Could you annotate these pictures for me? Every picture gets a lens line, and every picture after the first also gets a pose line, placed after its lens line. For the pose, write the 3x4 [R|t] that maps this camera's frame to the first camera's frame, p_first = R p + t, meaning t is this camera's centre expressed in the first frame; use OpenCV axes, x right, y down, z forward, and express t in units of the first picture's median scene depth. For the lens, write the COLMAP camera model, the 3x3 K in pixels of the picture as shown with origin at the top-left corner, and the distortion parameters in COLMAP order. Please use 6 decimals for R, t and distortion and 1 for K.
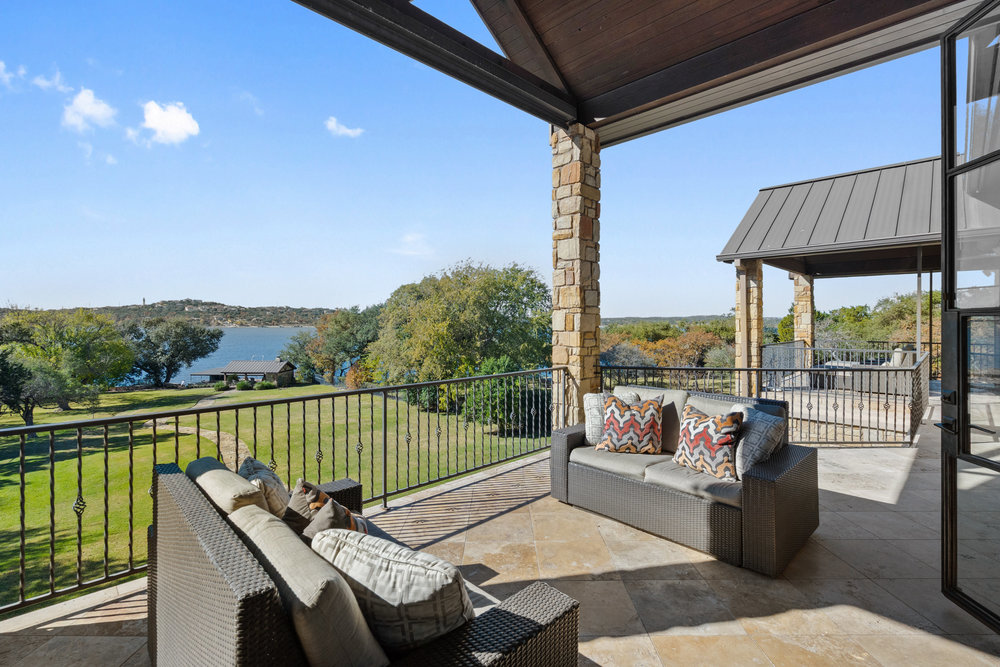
lens RADIAL K [[456.5, 0, 499.9], [0, 456.5, 325.1], [0, 0, 1]] dist [-0.000520, -0.000960]
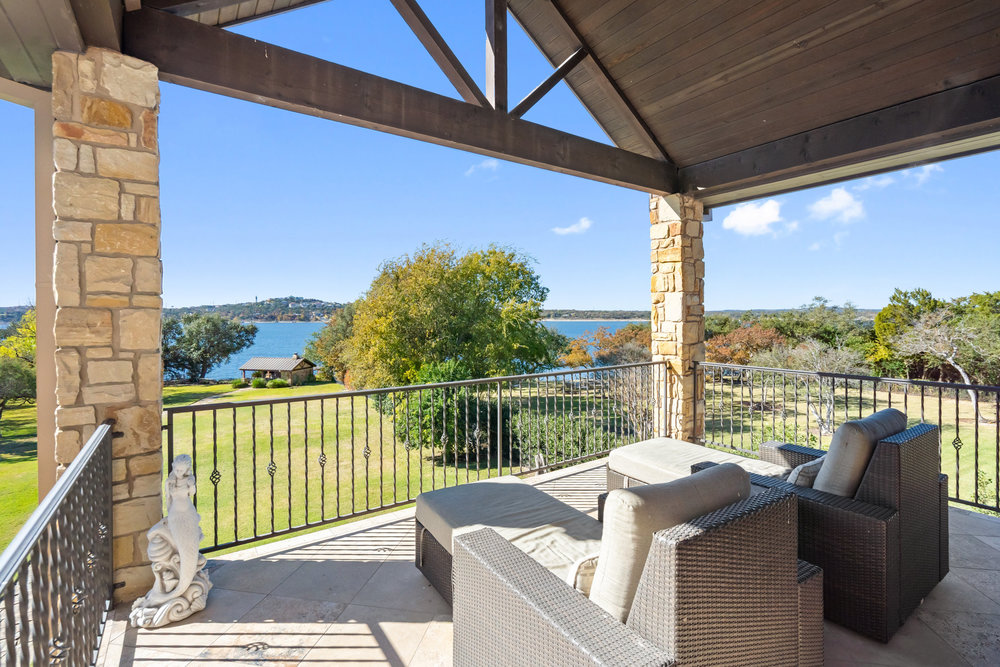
lens RADIAL K [[465.8, 0, 491.2], [0, 465.8, 328.3], [0, 0, 1]] dist [0.008685, 0.000174]
pose [[0.983925, -0.000784, -0.178580, 0.105989], [0.004142, 0.999822, 0.018433, -0.000811], [0.178533, -0.018877, 0.983753, 0.104703]]
